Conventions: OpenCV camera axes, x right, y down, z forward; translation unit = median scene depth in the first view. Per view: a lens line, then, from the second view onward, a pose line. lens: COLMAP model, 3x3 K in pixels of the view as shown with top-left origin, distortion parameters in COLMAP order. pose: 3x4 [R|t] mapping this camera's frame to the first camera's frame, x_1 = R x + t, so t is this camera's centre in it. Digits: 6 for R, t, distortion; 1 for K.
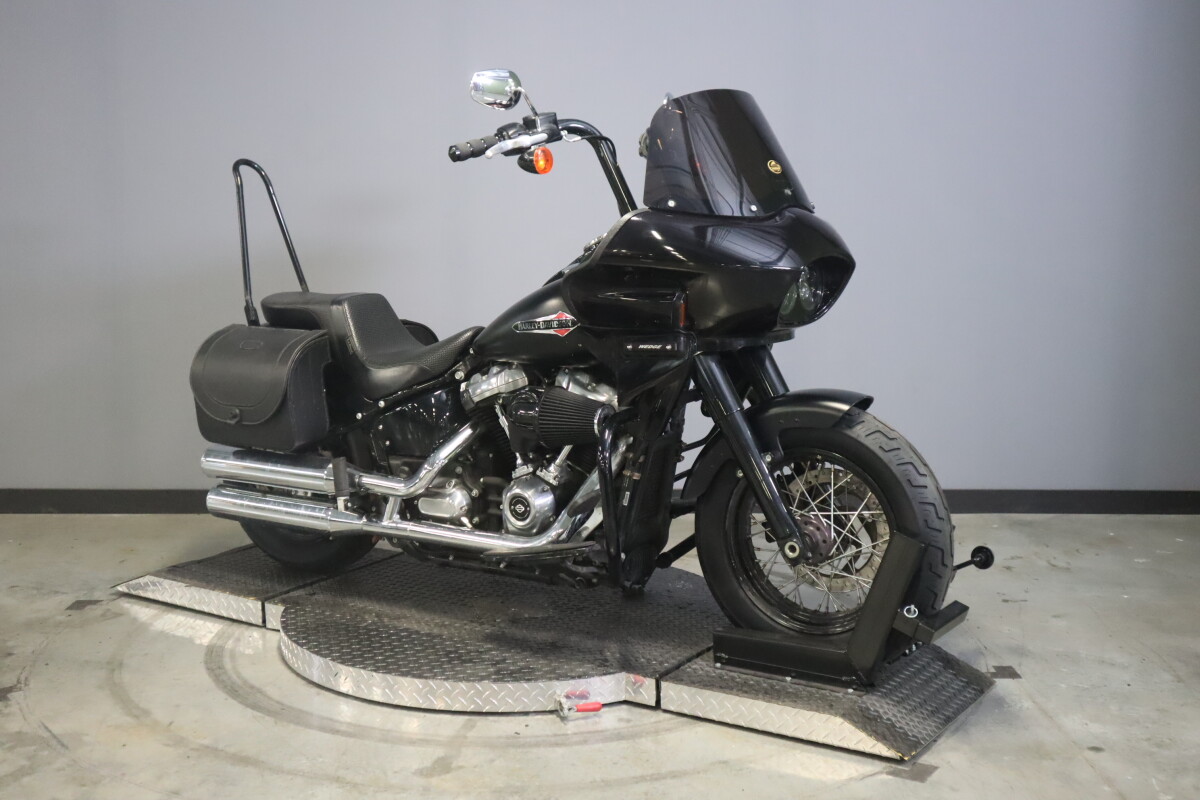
lens RADIAL K [[1450.4, 0, 604.2], [0, 1450.4, 395.8], [0, 0, 1]] dist [0.018477, 0.024623]
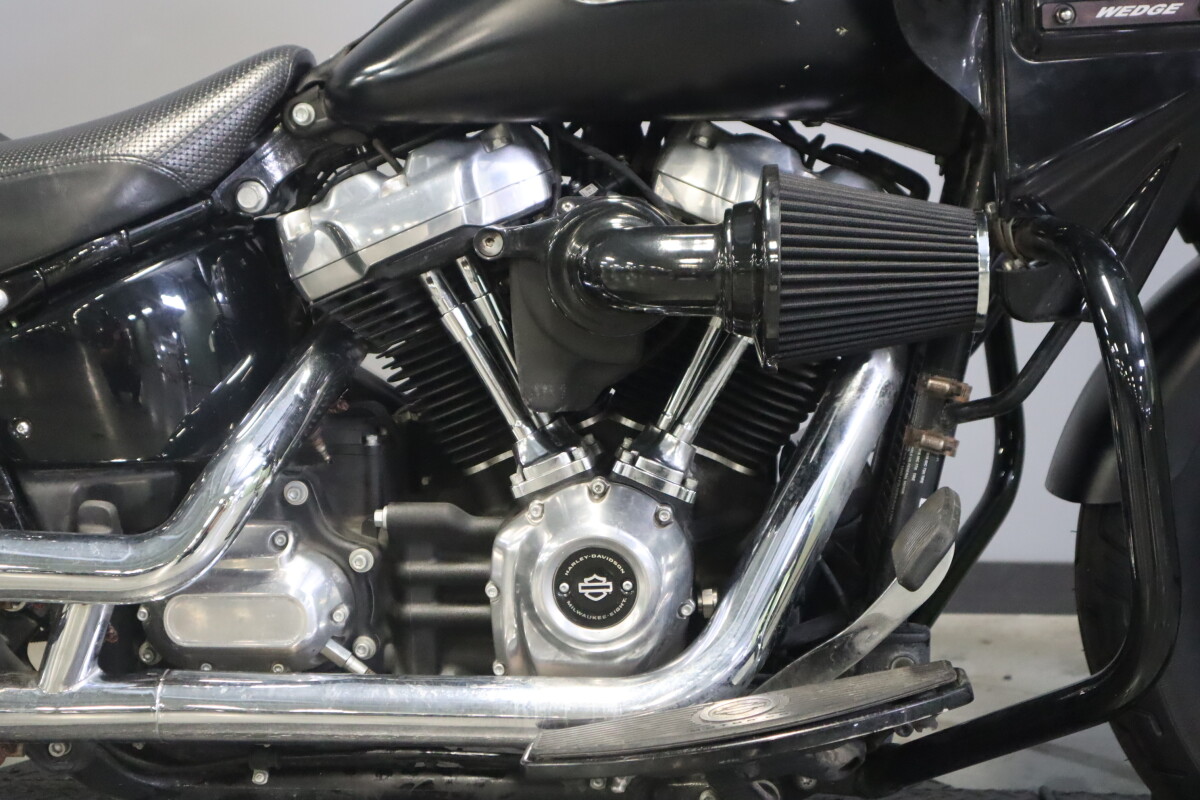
lens RADIAL K [[1898.8, 0, 599.6], [0, 1898.8, 398.9], [0, 0, 1]] dist [0.007701, 0.278108]
pose [[0.881107, -0.060988, 0.468968, -0.236124], [0.070132, 0.997536, -0.002040, 0.036929], [-0.467688, 0.034687, 0.883213, 0.617186]]
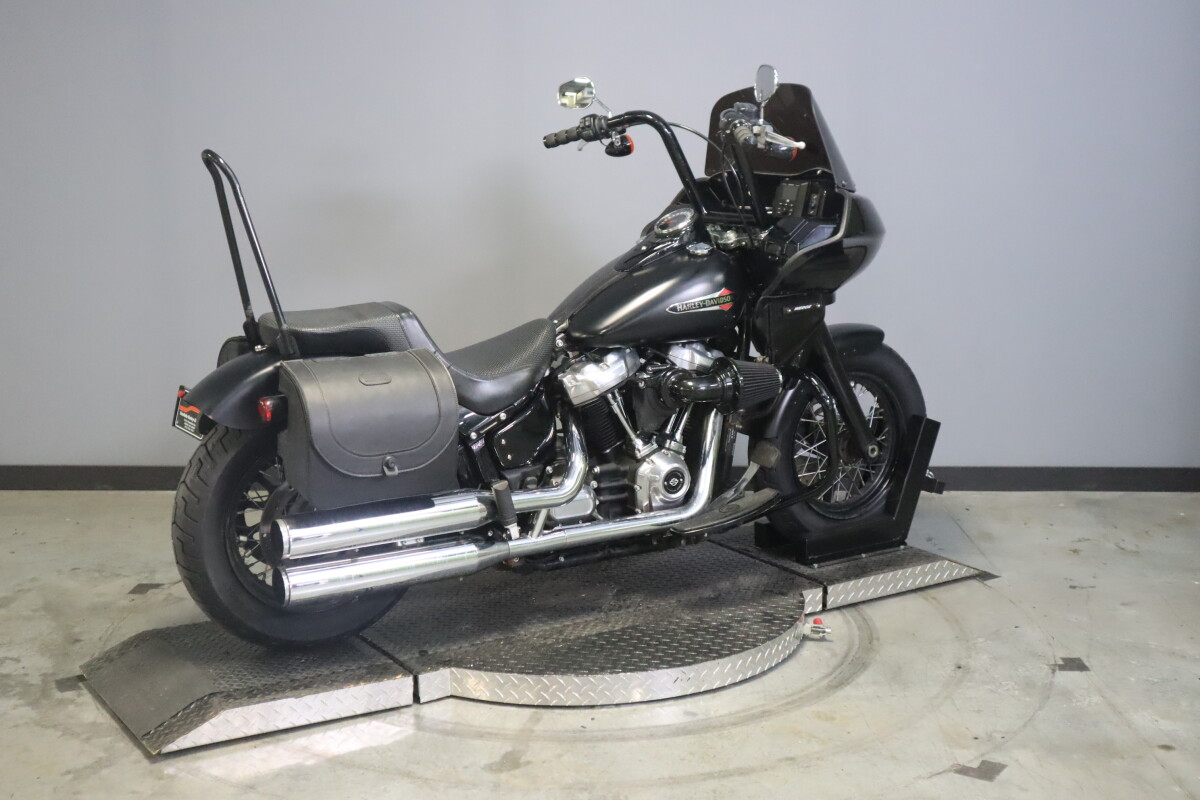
lens RADIAL K [[1621.5, 0, 600.0], [0, 1621.5, 400.0], [0, 0, 1]] dist [0.016678, 0.016103]
pose [[0.443897, -0.167127, 0.880355, -1.060045], [0.135016, 0.983711, 0.118669, -0.121552], [-0.885848, 0.066185, 0.459231, 0.488830]]
